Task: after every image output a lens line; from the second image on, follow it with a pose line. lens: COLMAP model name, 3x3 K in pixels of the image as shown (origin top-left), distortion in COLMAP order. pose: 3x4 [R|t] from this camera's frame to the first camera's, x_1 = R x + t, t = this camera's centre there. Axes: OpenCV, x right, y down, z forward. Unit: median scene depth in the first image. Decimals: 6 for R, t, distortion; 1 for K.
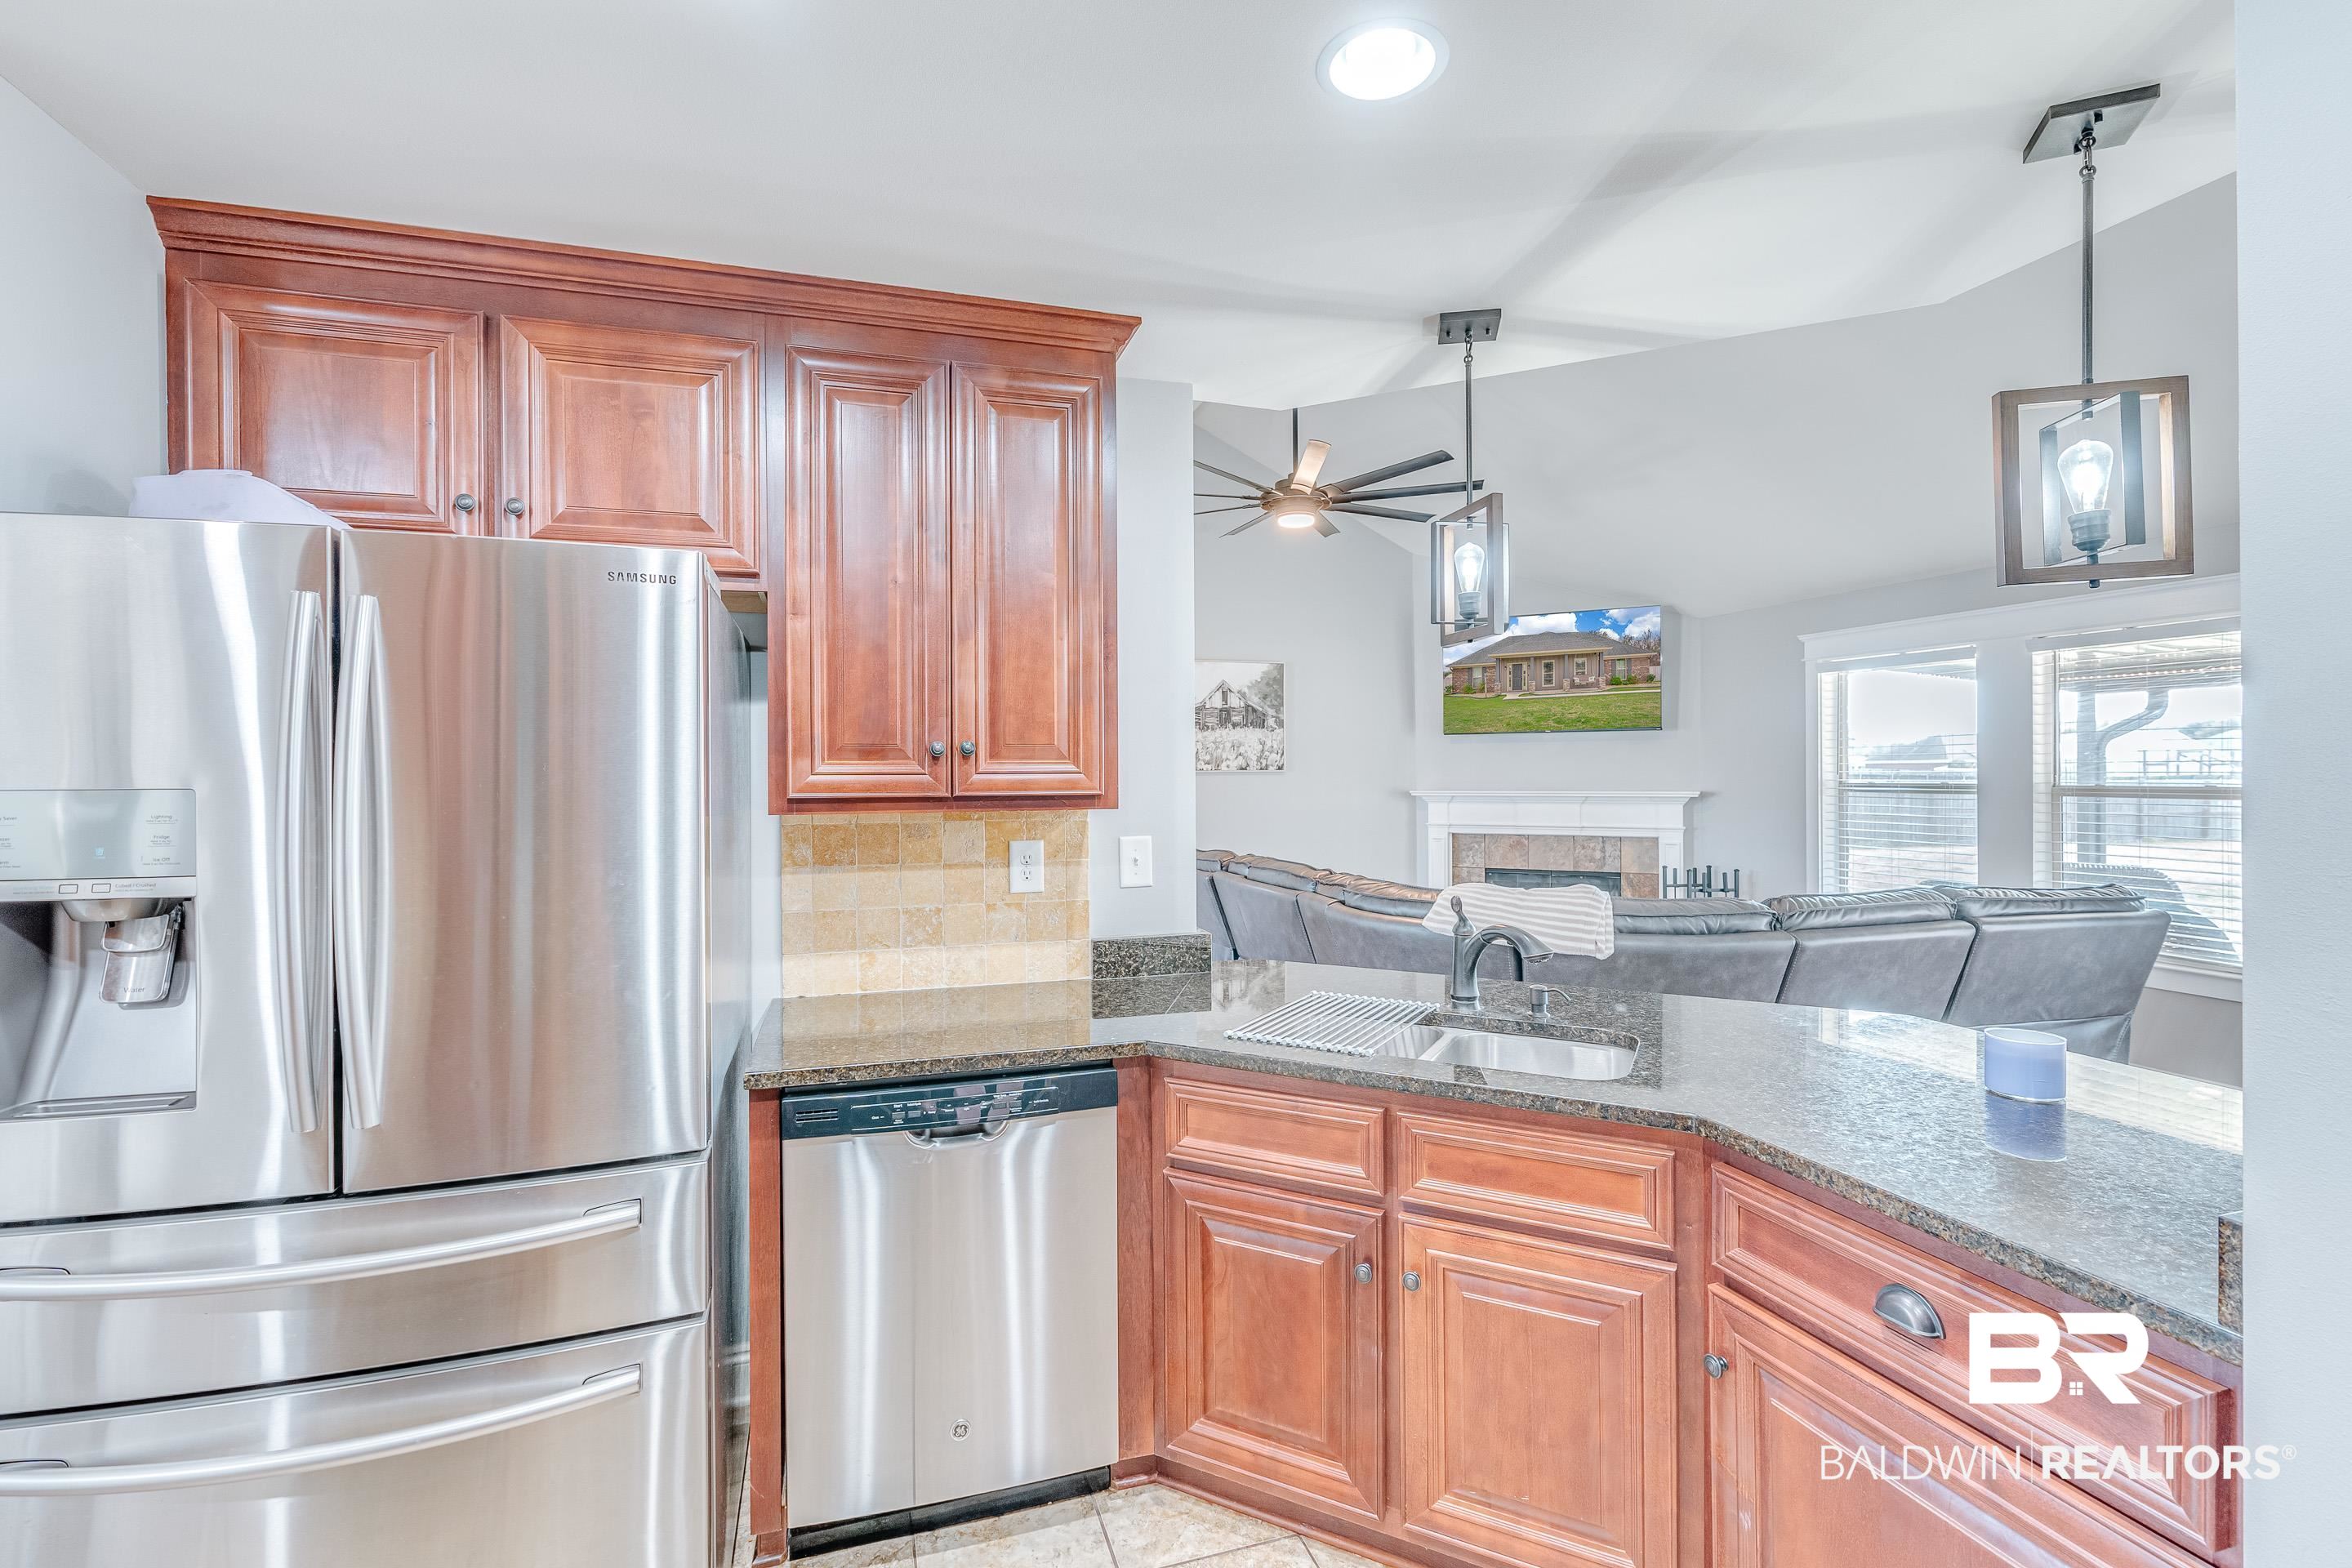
lens RADIAL K [[1051.7, 0, 1167.4], [0, 1051.7, 773.1], [0, 0, 1]] dist [-0.005927, 0.002200]
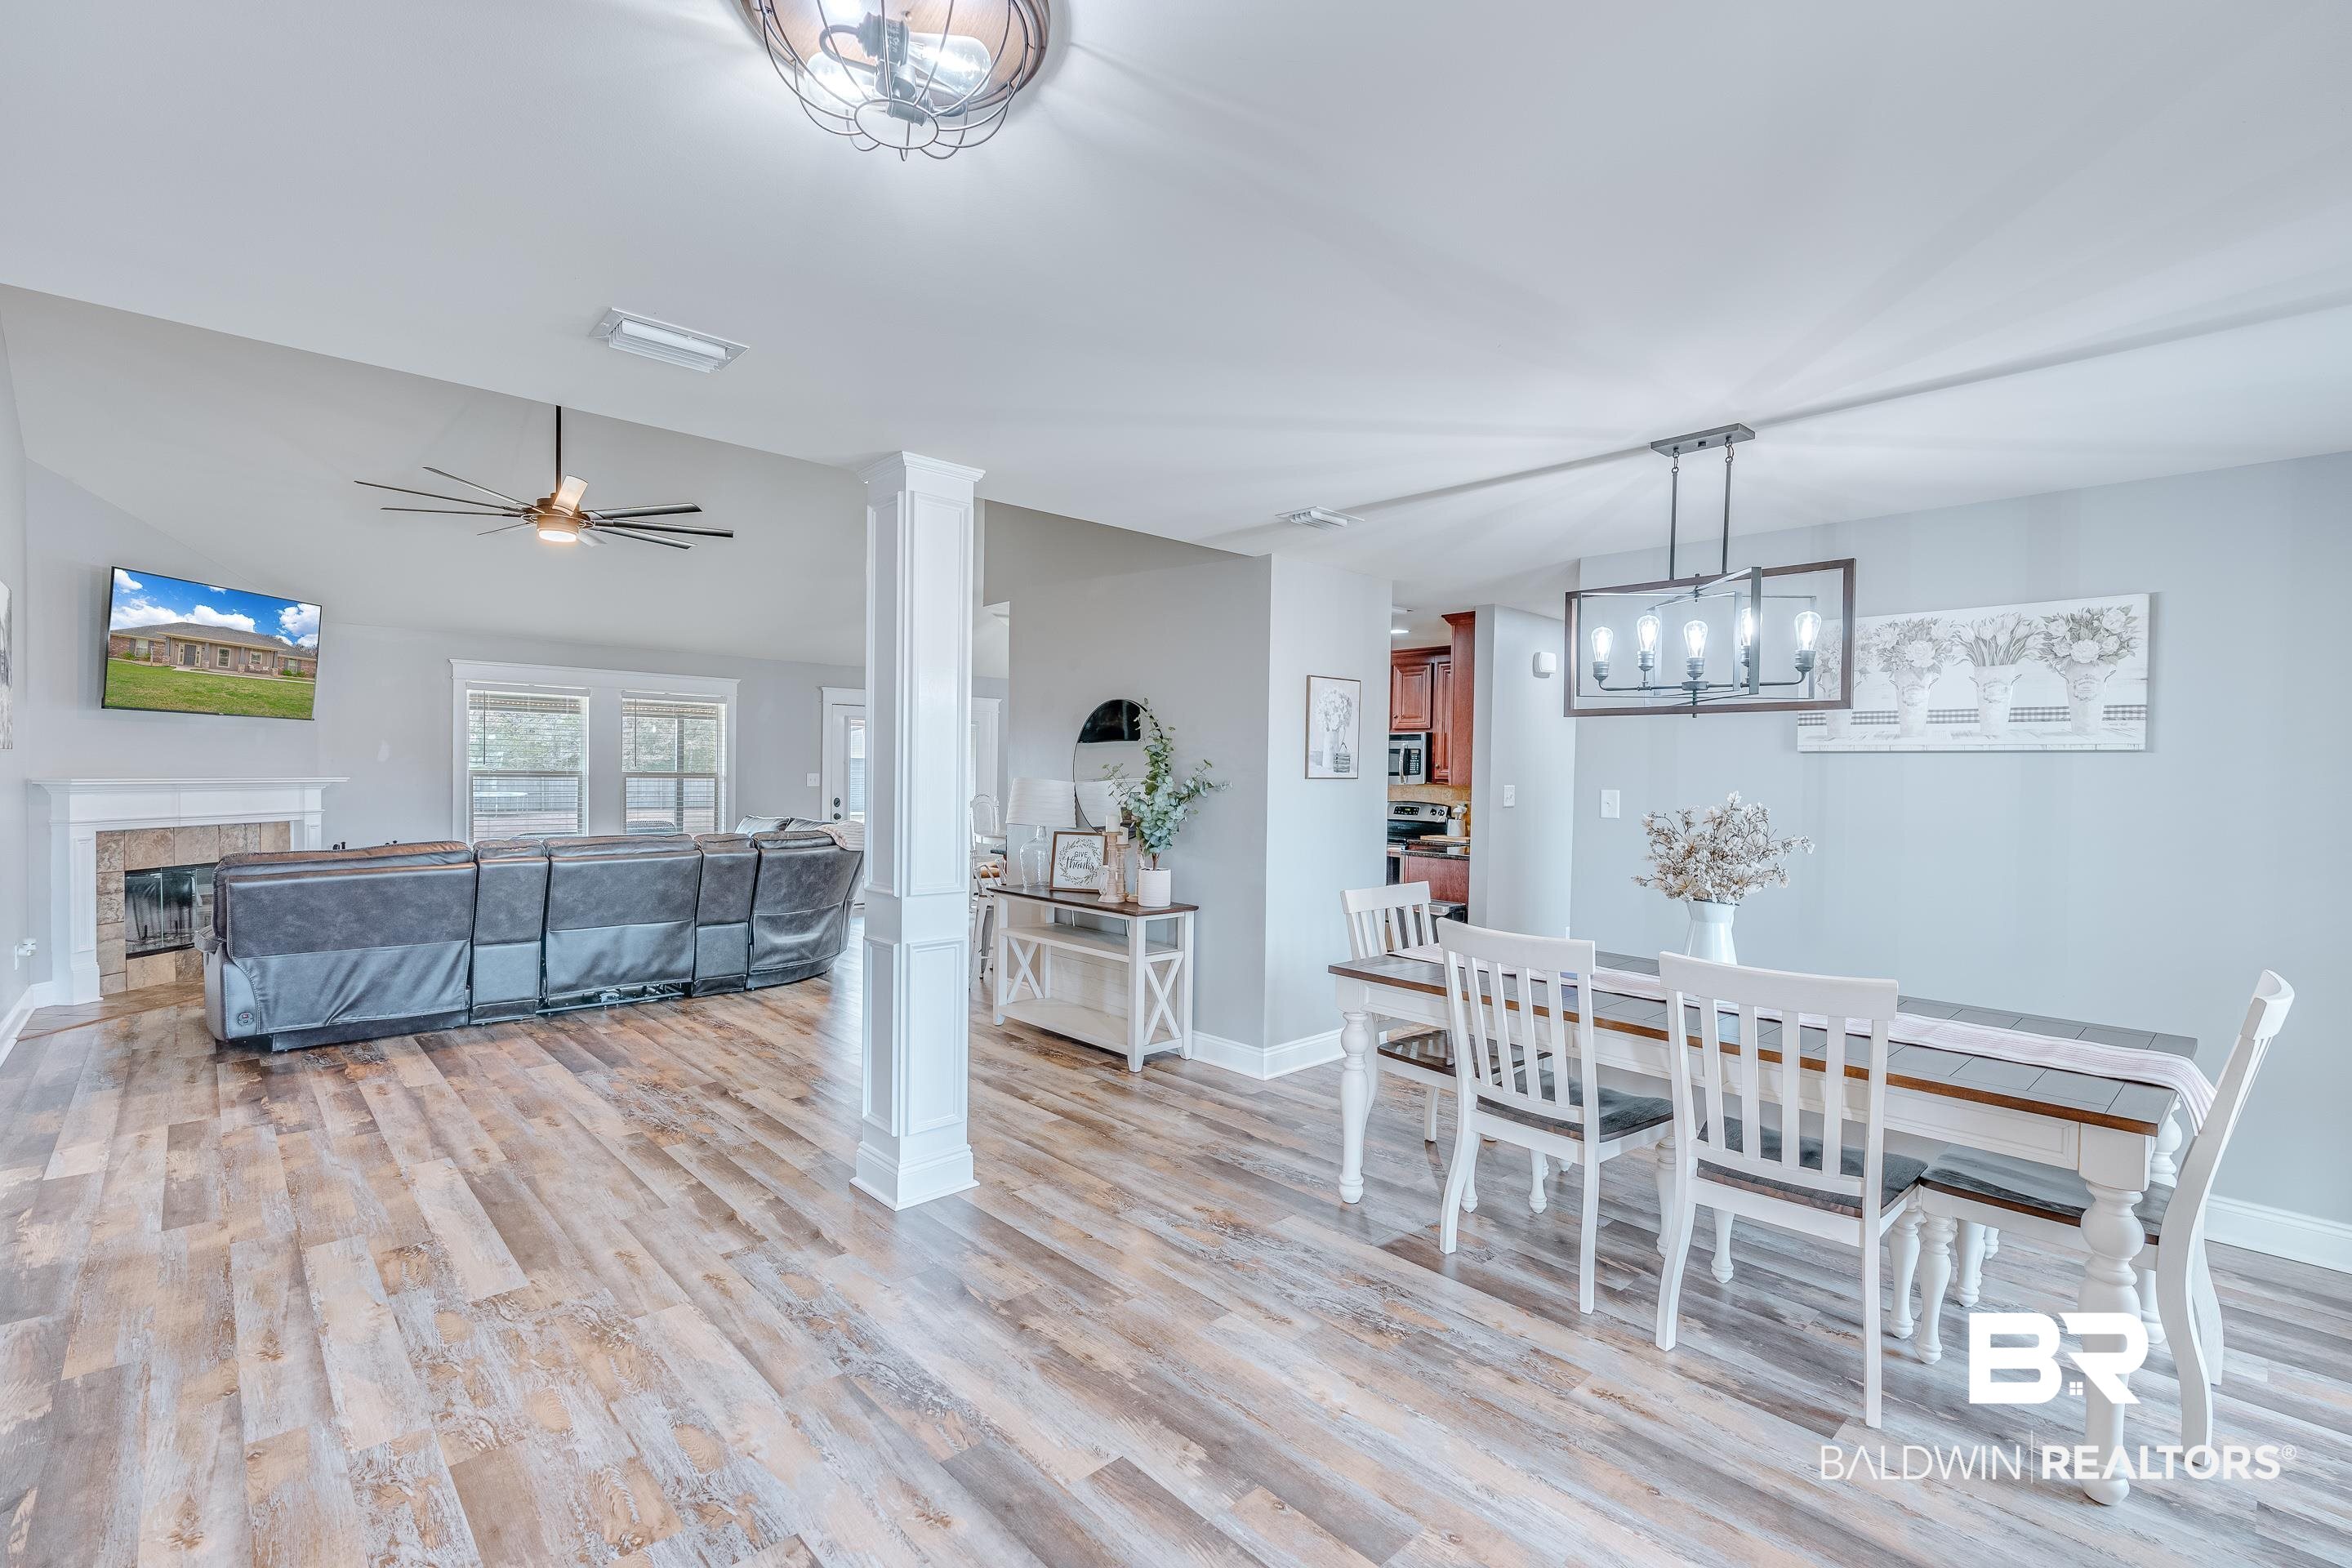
lens RADIAL K [[1051.7, 0, 1167.4], [0, 1051.7, 788.2], [0, 0, 1]] dist [-0.005927, 0.002200]
pose [[-0.434477, -0.015420, 0.900551, -1.194899], [-0.012023, 0.999864, 0.011320, 0.008309], [-0.900602, -0.005909, -0.434604, 0.919987]]
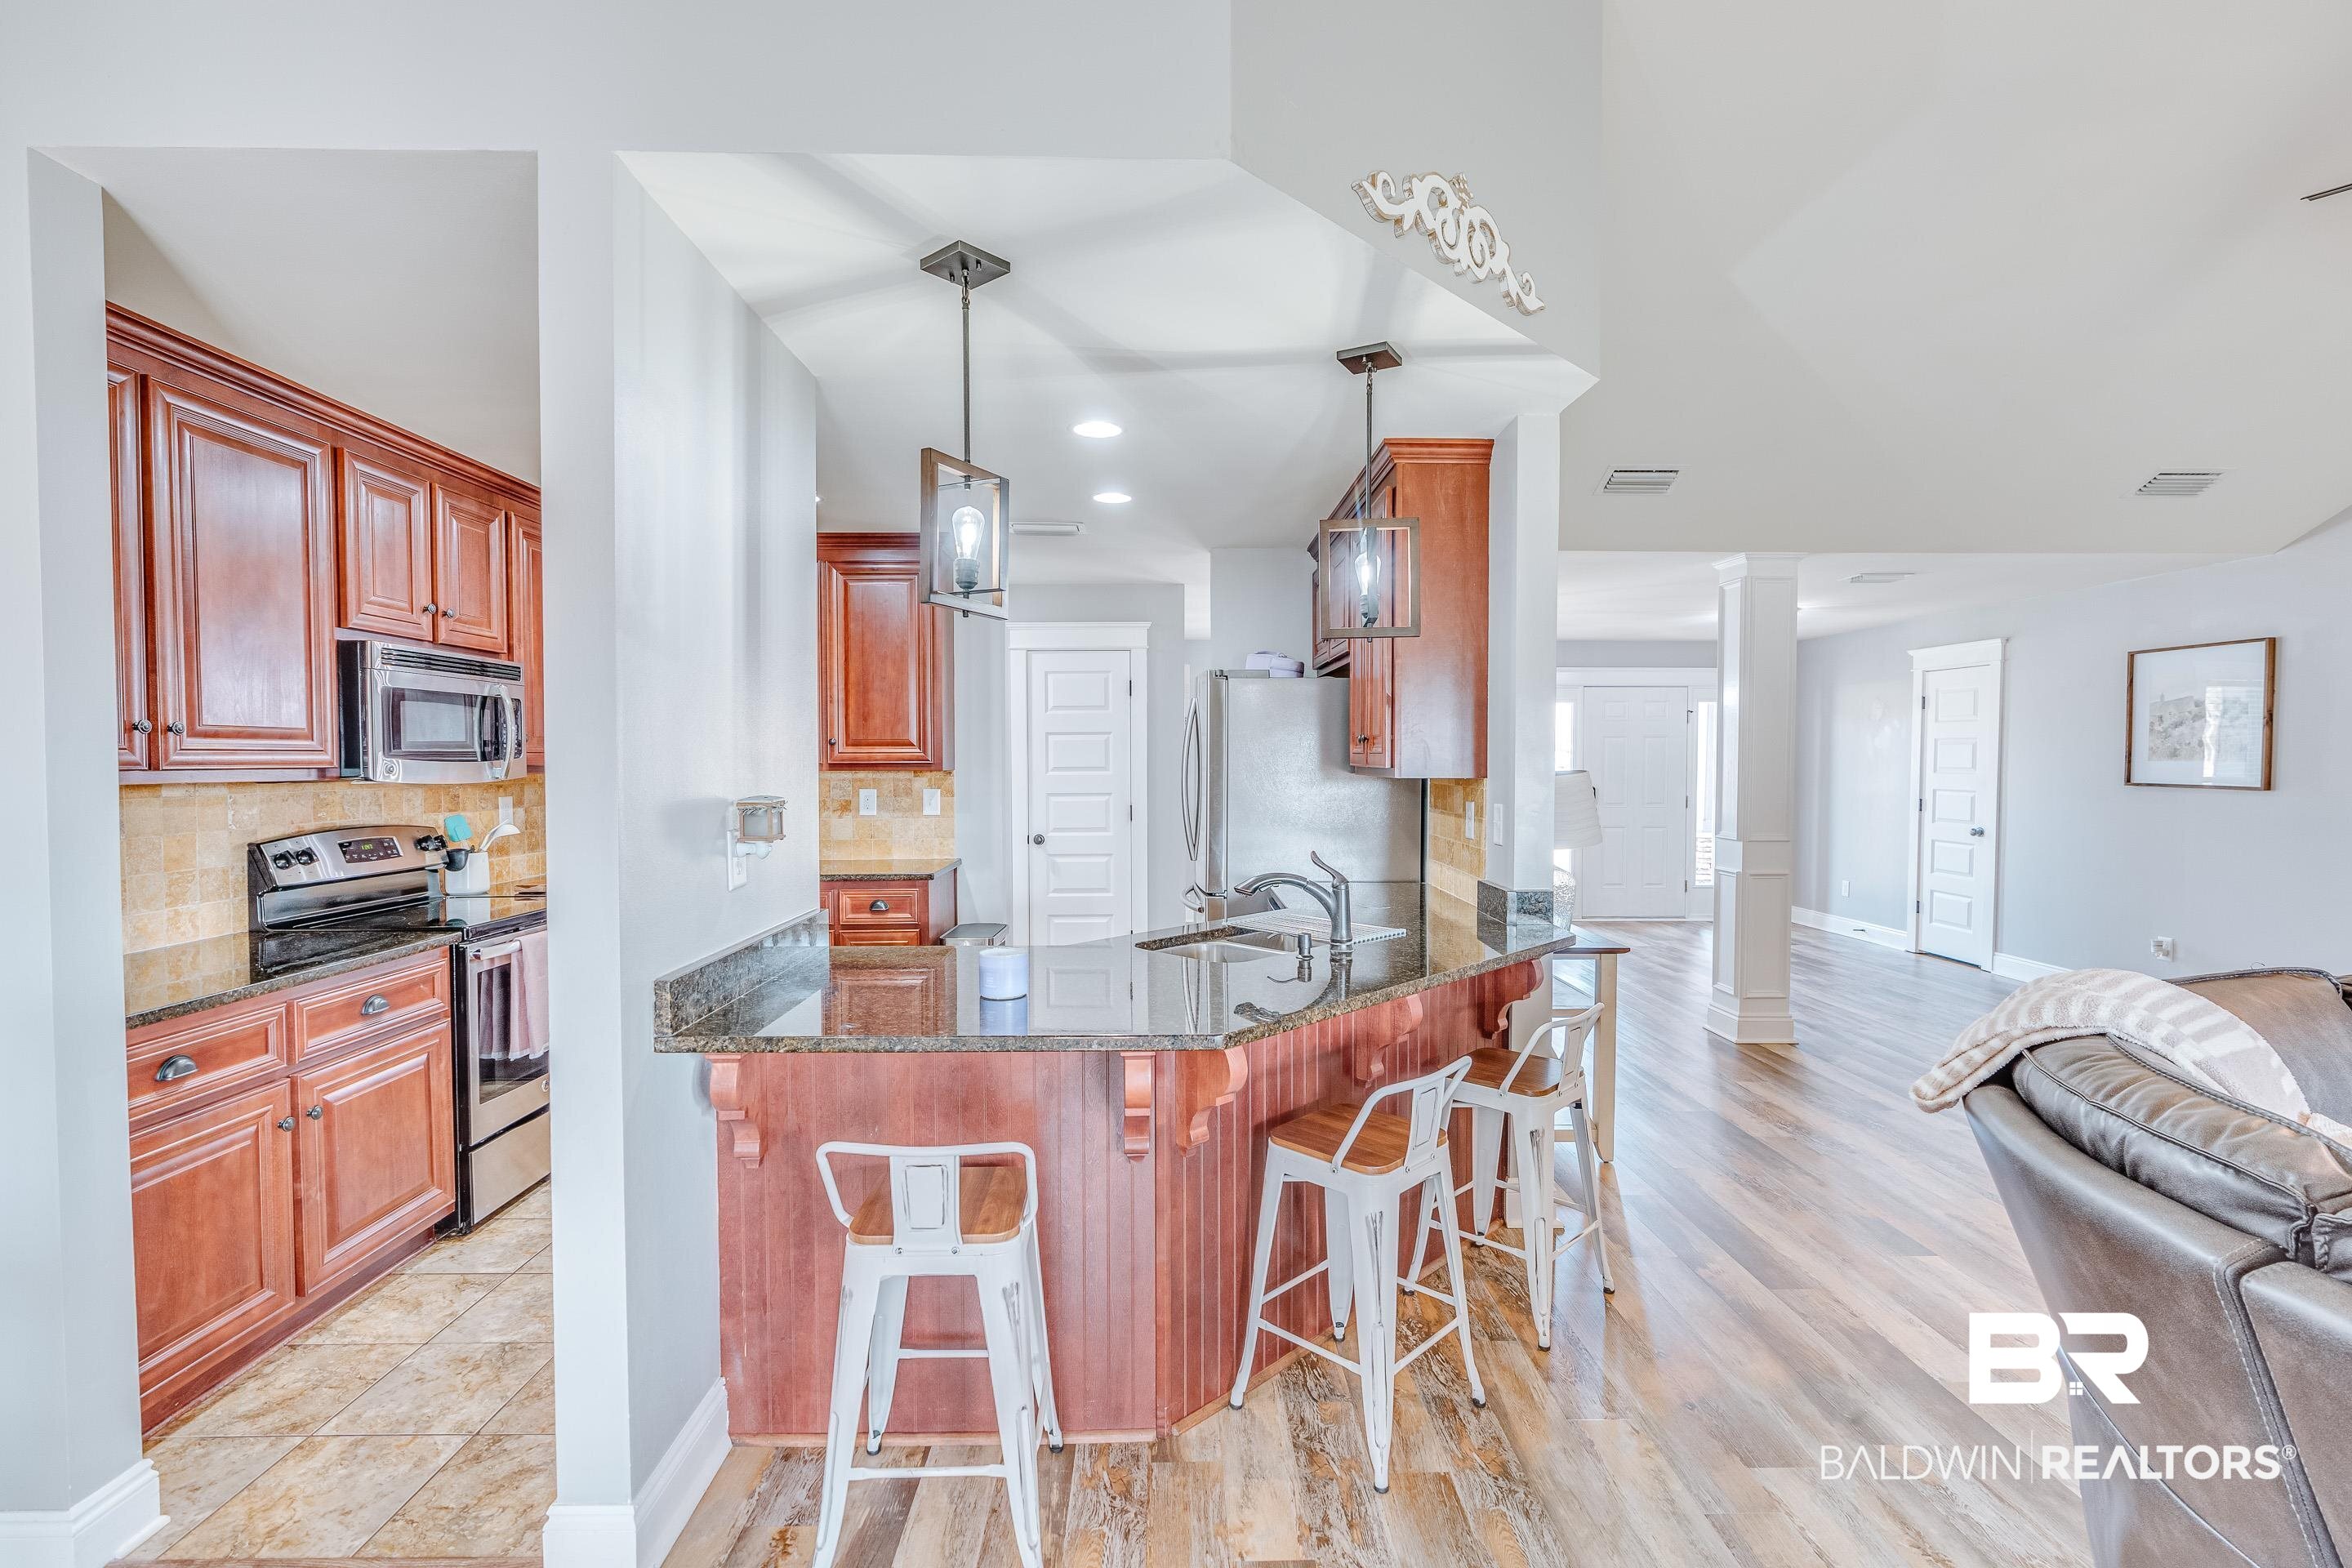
lens RADIAL K [[1051.7, 0, 1172.8], [0, 1051.7, 778.3], [0, 0, 1]] dist [-0.005927, 0.002200]
pose [[-0.287649, 0.026934, -0.957357, 0.653243], [0.007256, 0.999637, 0.025943, 0.000210], [0.957709, 0.000516, -0.287740, 0.511823]]
